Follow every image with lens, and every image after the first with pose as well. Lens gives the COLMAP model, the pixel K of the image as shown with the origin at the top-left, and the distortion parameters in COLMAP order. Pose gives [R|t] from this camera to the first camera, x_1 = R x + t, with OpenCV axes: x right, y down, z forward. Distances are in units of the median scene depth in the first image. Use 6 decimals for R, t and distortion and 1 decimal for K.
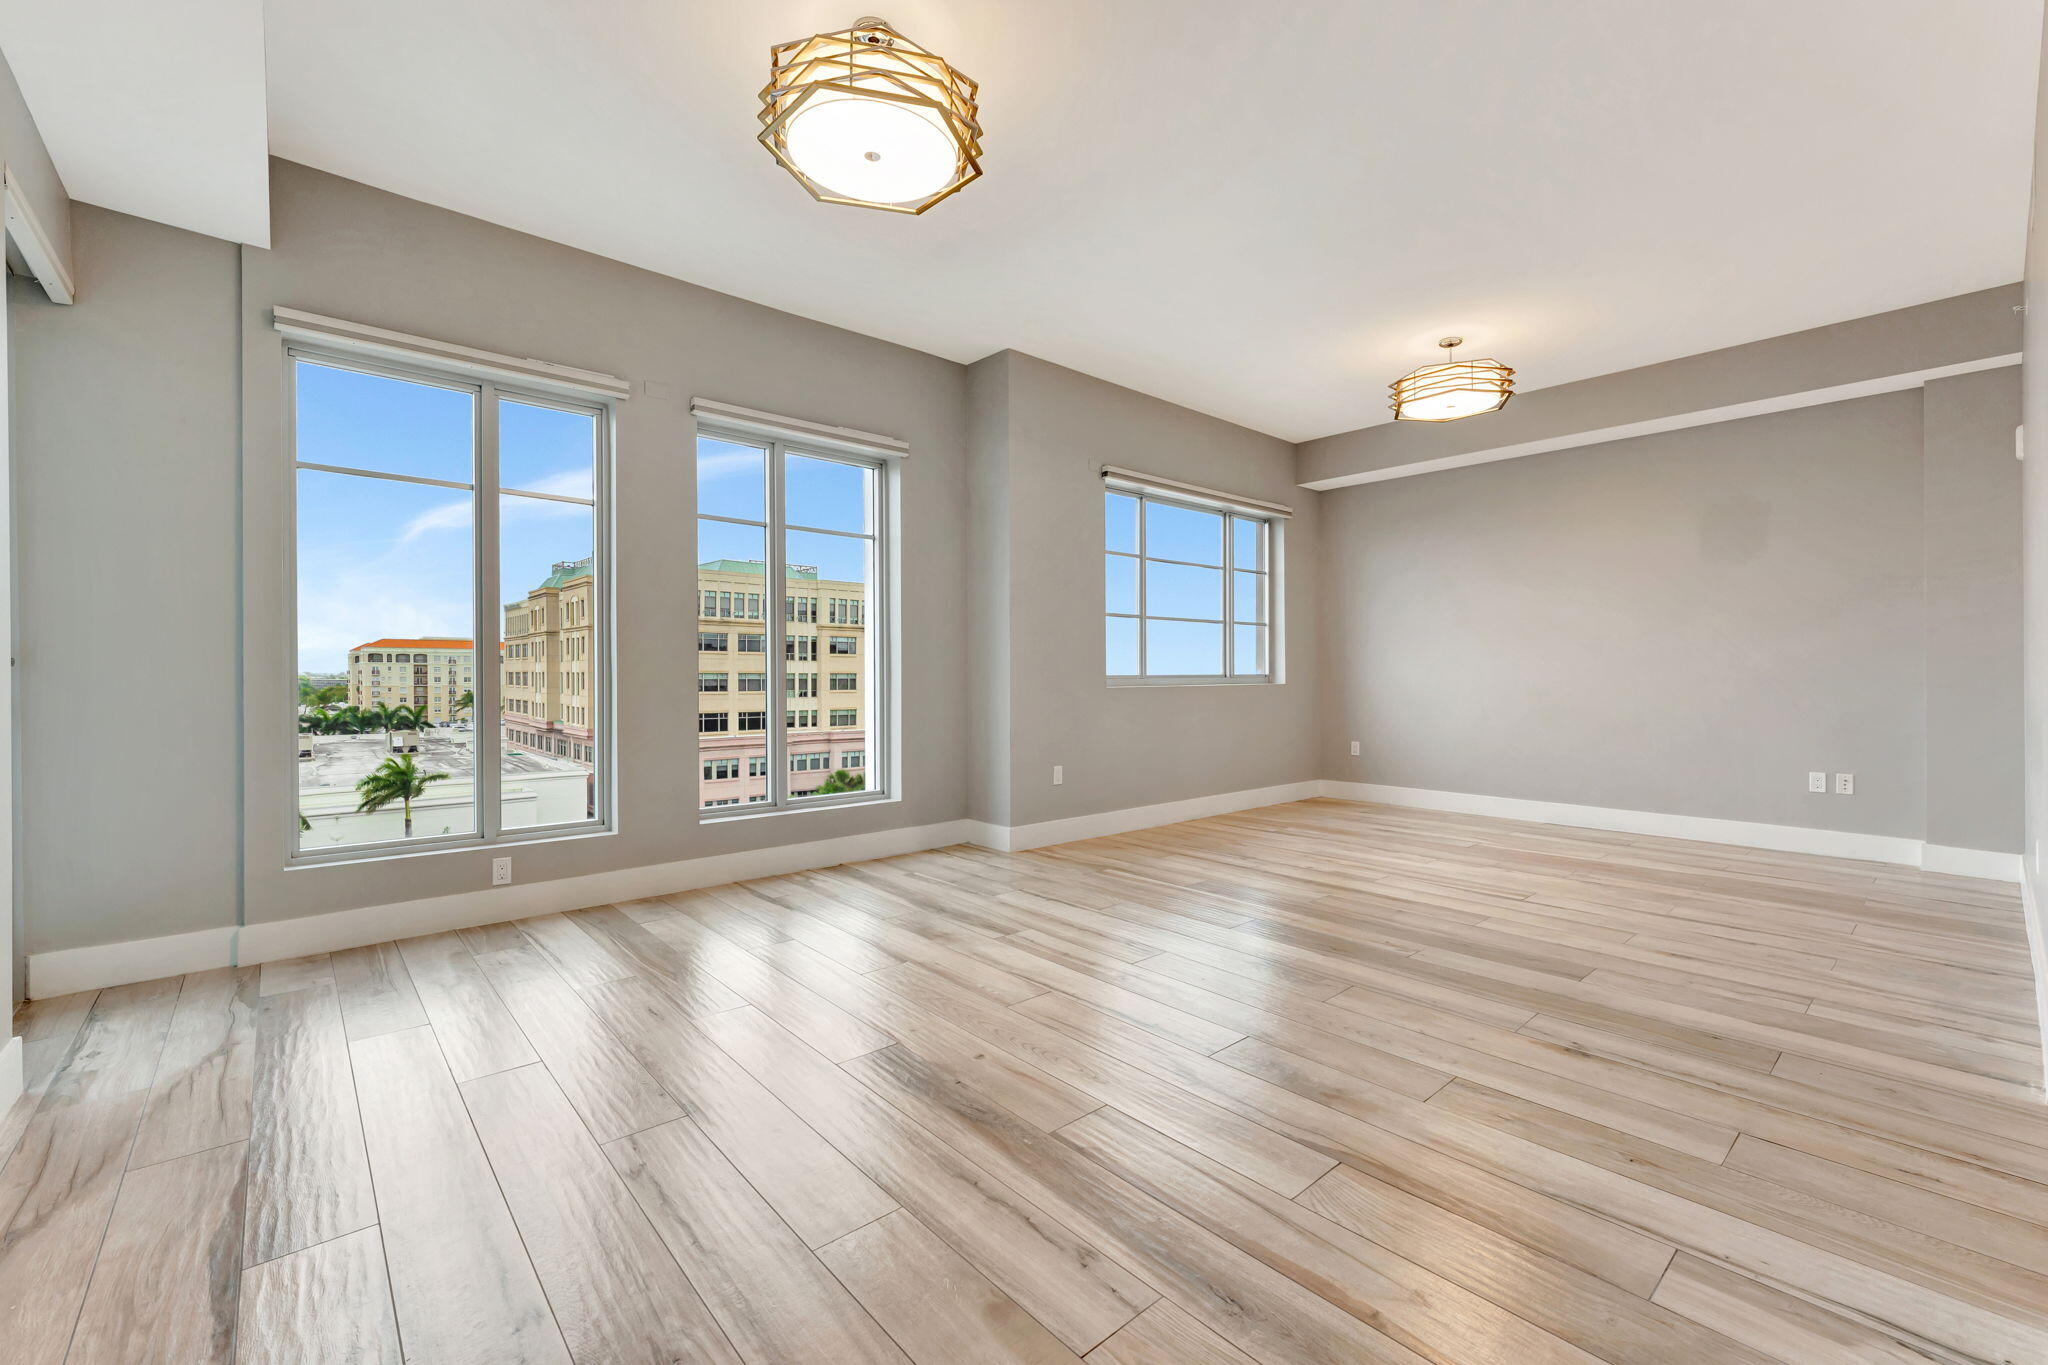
lens RADIAL K [[842.9, 0, 1024.0], [0, 842.9, 682.5], [0, 0, 1]] dist [-0.004364, -0.000391]
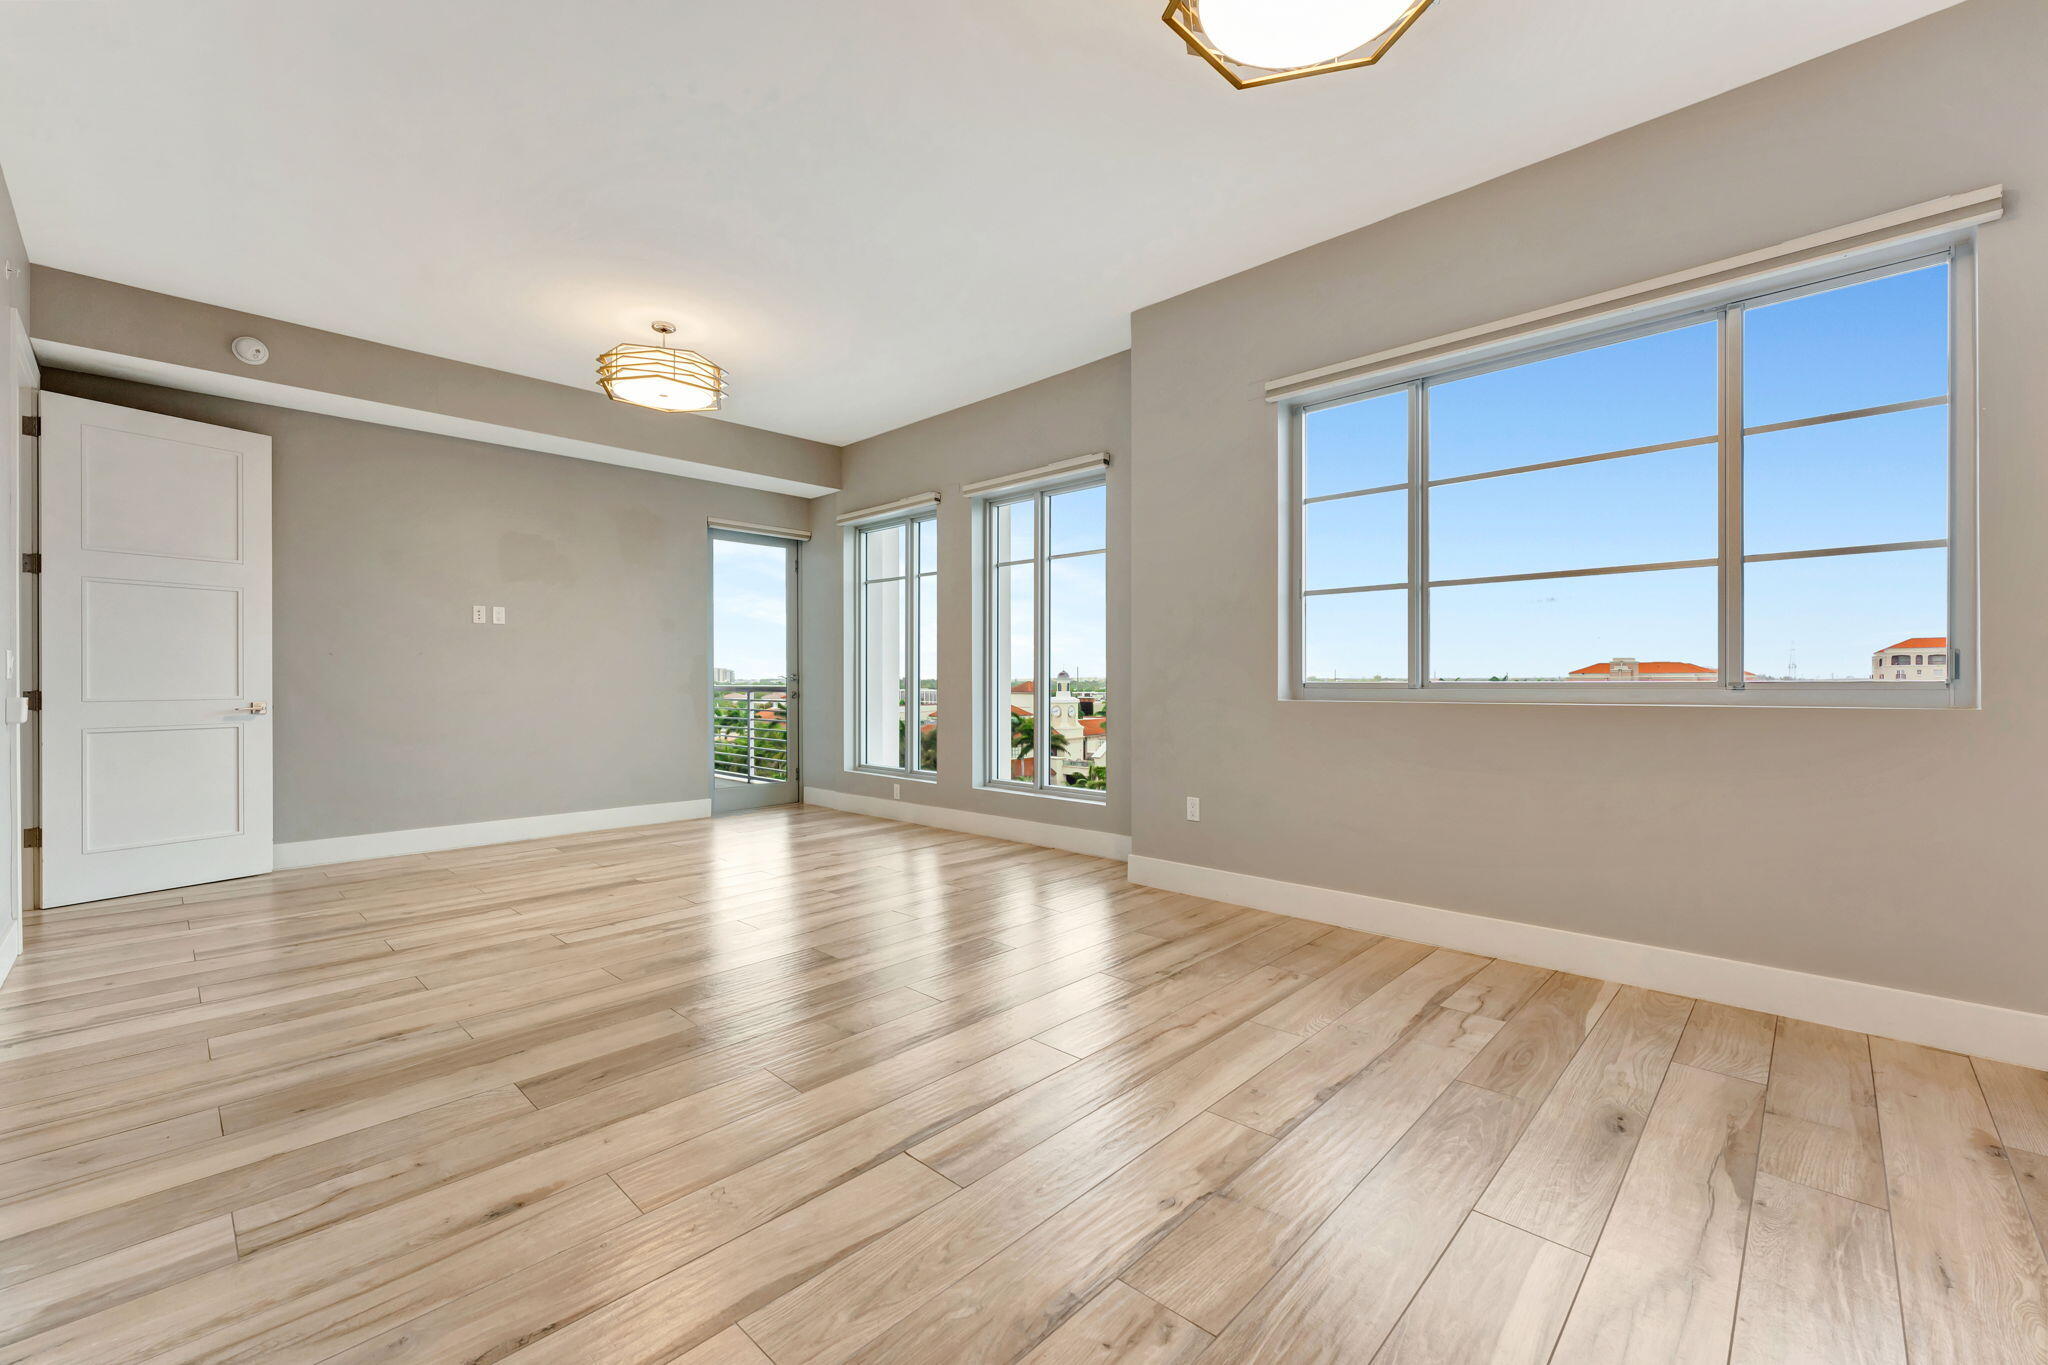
lens RADIAL K [[842.9, 0, 1024.0], [0, 842.9, 682.5], [0, 0, 1]] dist [-0.004364, -0.000391]
pose [[0.085569, 0.002603, -0.996329, 0.880091], [-0.008205, 0.999965, 0.001908, -0.008088], [0.996298, 0.008012, 0.085587, 0.839720]]
